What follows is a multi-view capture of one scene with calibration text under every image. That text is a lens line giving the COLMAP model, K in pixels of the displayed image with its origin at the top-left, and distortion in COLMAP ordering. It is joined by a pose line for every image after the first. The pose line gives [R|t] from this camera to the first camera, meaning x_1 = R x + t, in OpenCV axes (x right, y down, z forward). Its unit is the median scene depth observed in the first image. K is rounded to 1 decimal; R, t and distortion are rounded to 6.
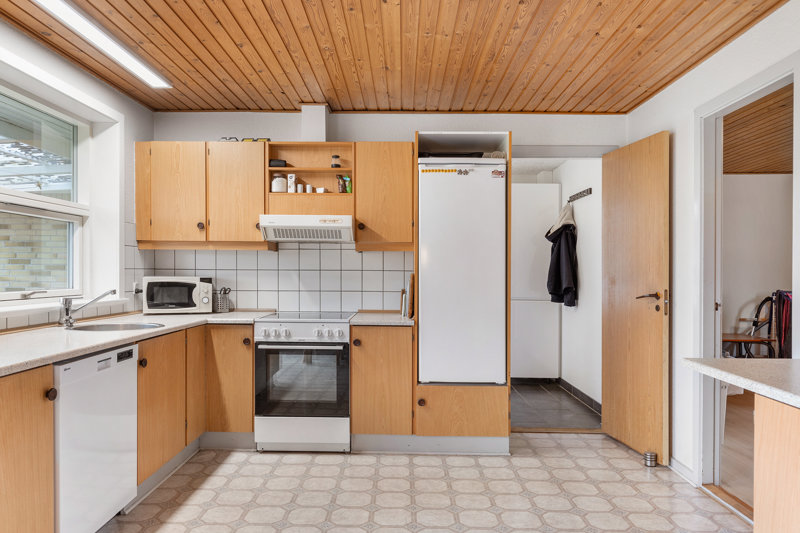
lens RADIAL K [[564.5, 0, 403.4], [0, 564.5, 285.1], [0, 0, 1]] dist [0.004555, -0.001797]
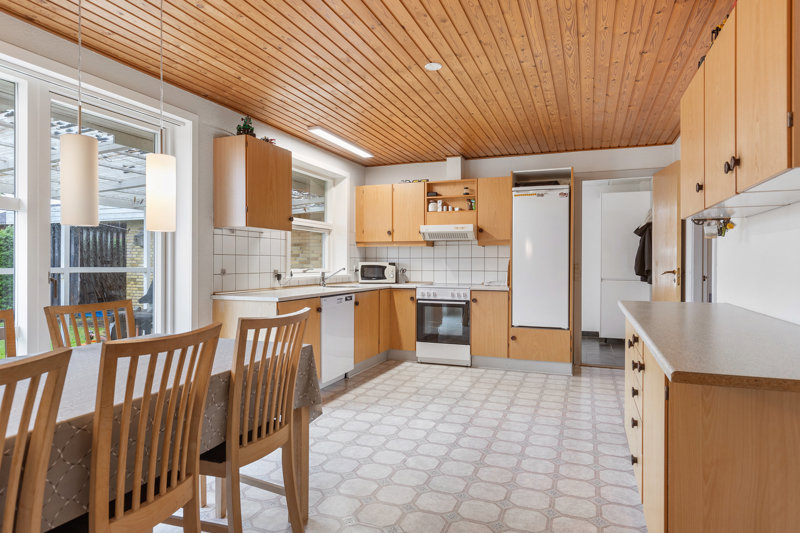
lens RADIAL K [[501.7, 0, 400.0], [0, 501.7, 275.1], [0, 0, 1]] dist [0.010304, 0.001274]
pose [[0.933648, 0.002857, -0.358181, 0.240120], [-0.003824, 0.999991, -0.001991, 0.030062], [0.358172, 0.003229, 0.933650, -0.457183]]
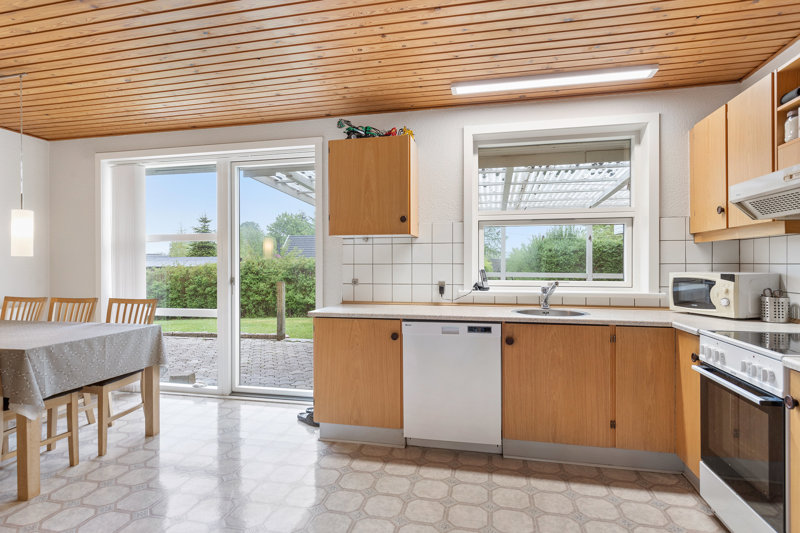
lens RADIAL K [[434.6, 0, 384.4], [0, 434.6, 270.5], [0, 0, 1]] dist [0.002212, 0.000756]
pose [[-0.235896, 0.005050, -0.971765, 0.390824], [-0.022727, 0.999684, 0.010712, -0.014097], [0.971512, 0.024613, -0.235707, 0.720914]]
